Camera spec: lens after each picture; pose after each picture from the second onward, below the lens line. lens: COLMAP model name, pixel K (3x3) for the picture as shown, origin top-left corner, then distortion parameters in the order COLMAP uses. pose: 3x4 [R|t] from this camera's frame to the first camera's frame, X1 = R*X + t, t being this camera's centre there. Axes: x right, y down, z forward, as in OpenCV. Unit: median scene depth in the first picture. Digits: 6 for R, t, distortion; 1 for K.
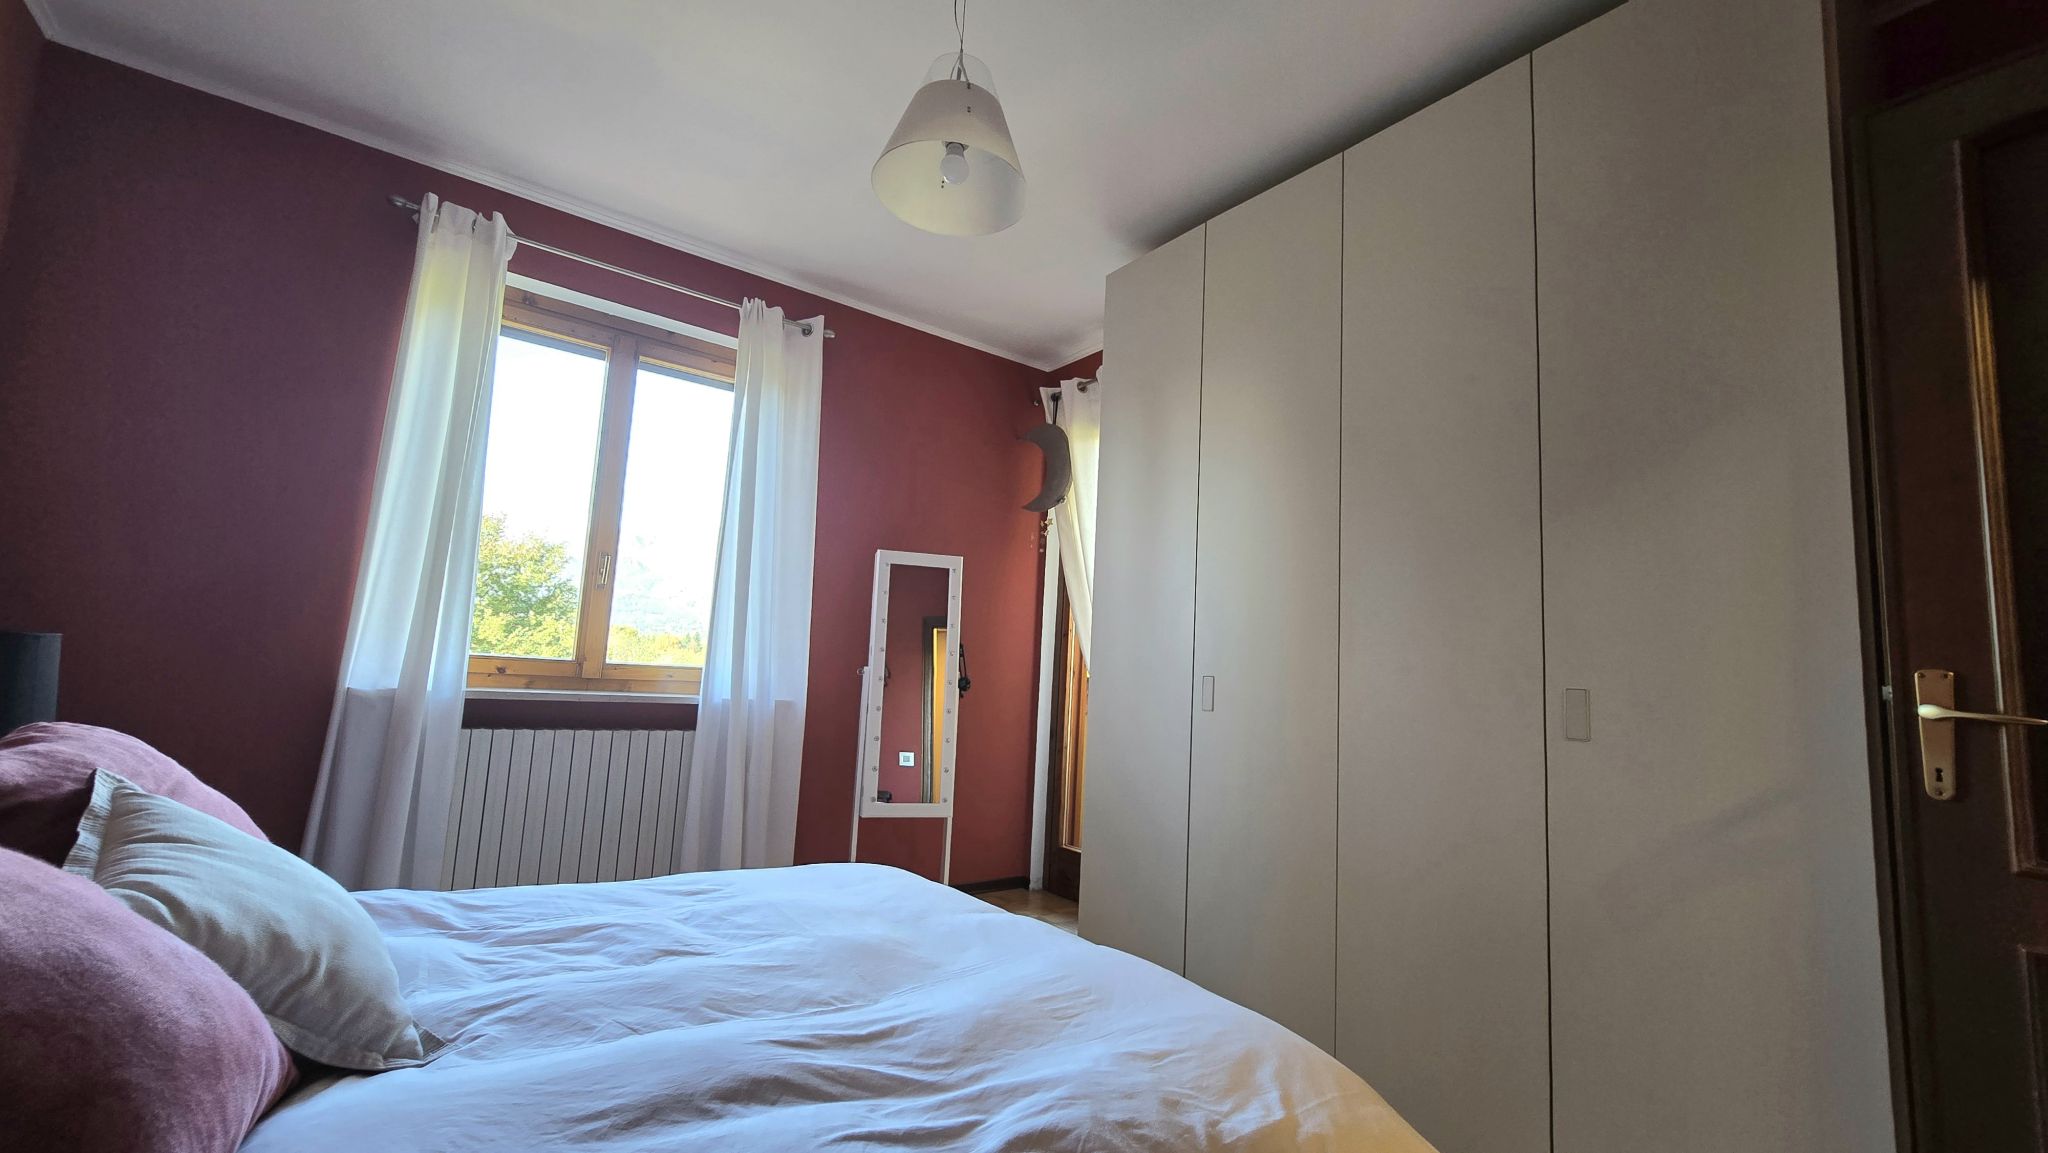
lens RADIAL K [[834.4, 0, 1040.3], [0, 834.4, 582.1], [0, 0, 1]] dist [-0.002577, 0.000142]
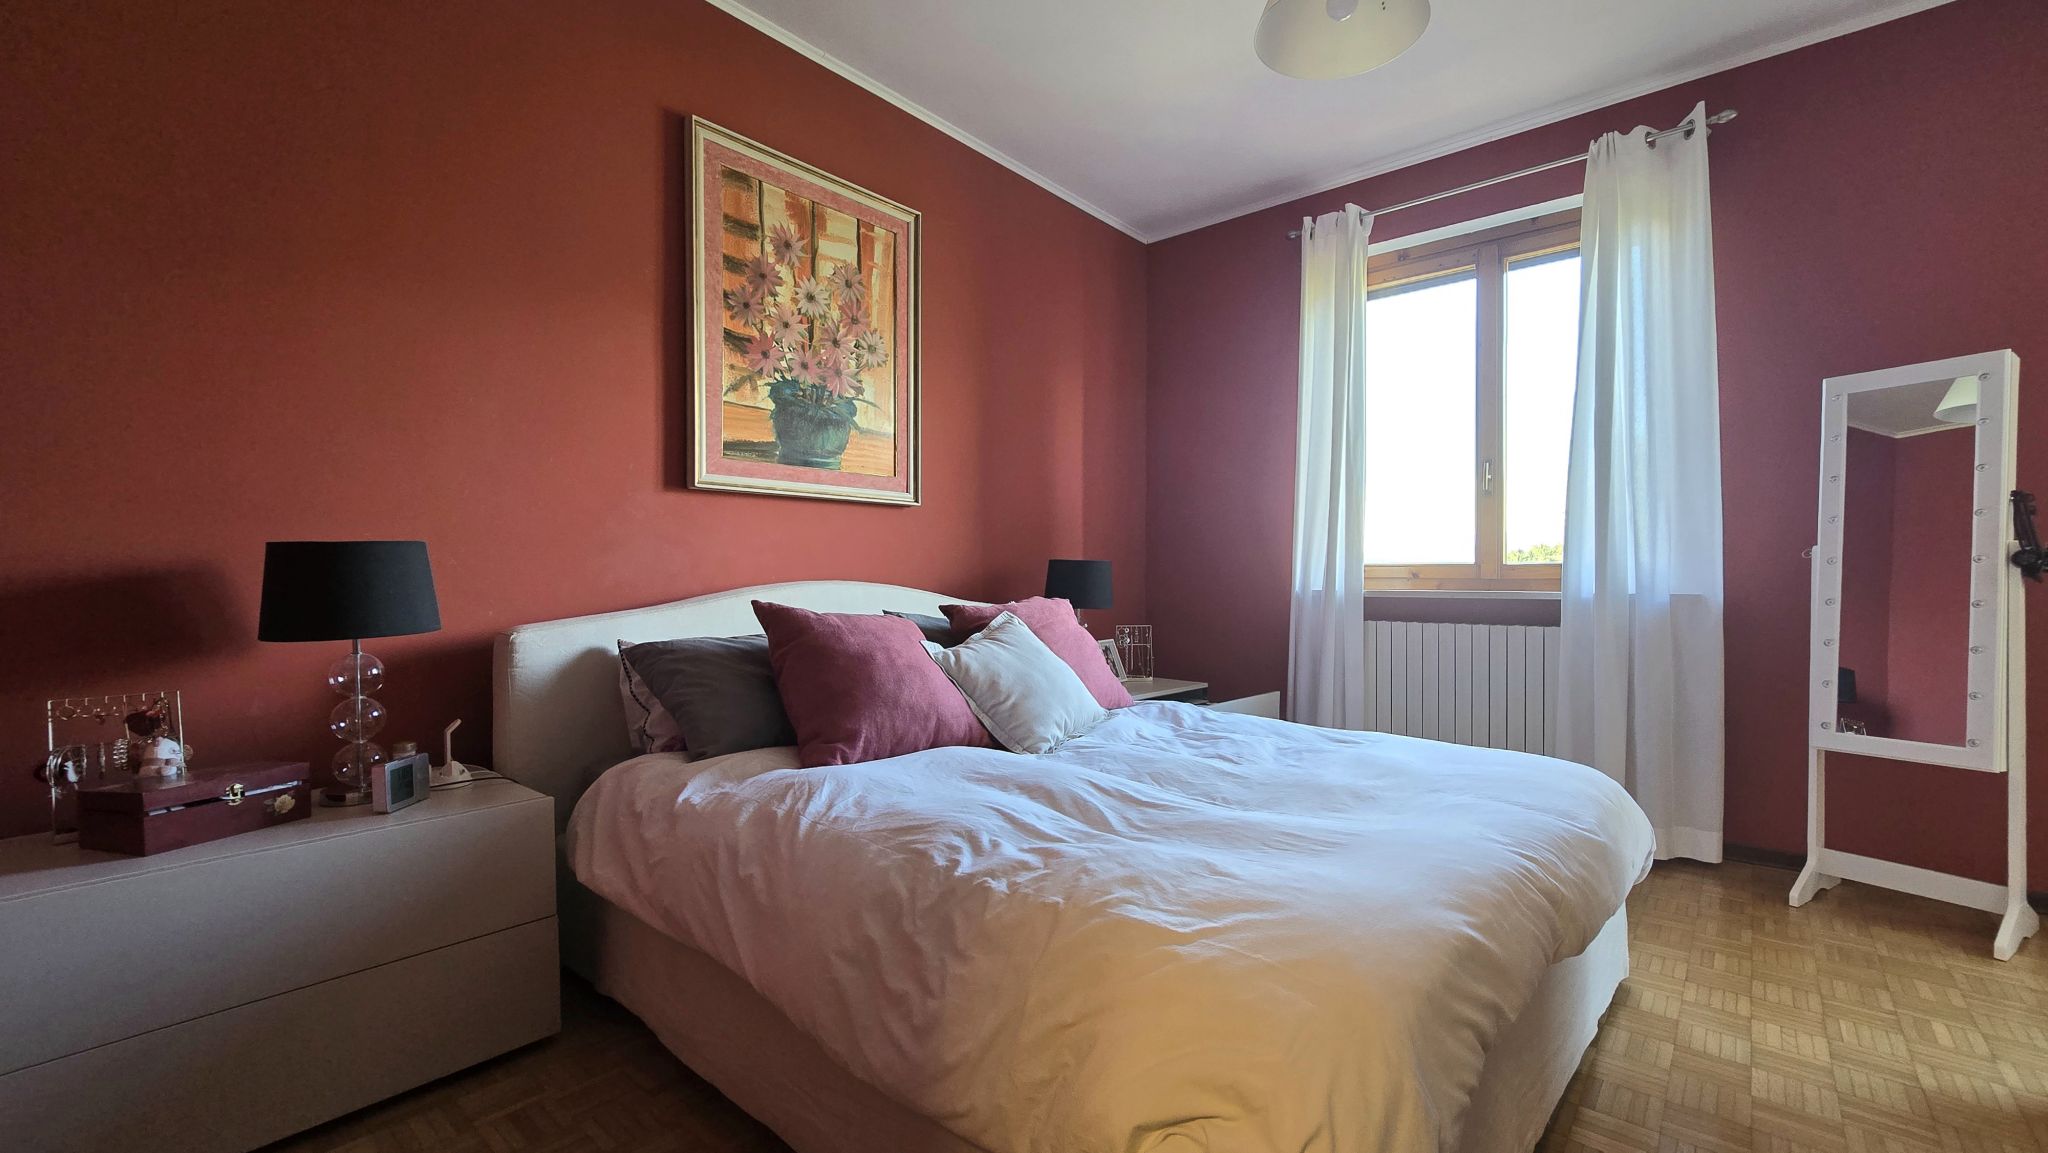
lens RADIAL K [[834.4, 0, 1040.3], [0, 834.4, 582.1], [0, 0, 1]] dist [-0.002577, 0.000142]
pose [[0.220217, -0.049987, -0.974169, 0.398744], [0.122507, 0.992196, -0.023219, 0.077547], [0.967727, -0.114229, 0.224623, 0.217964]]
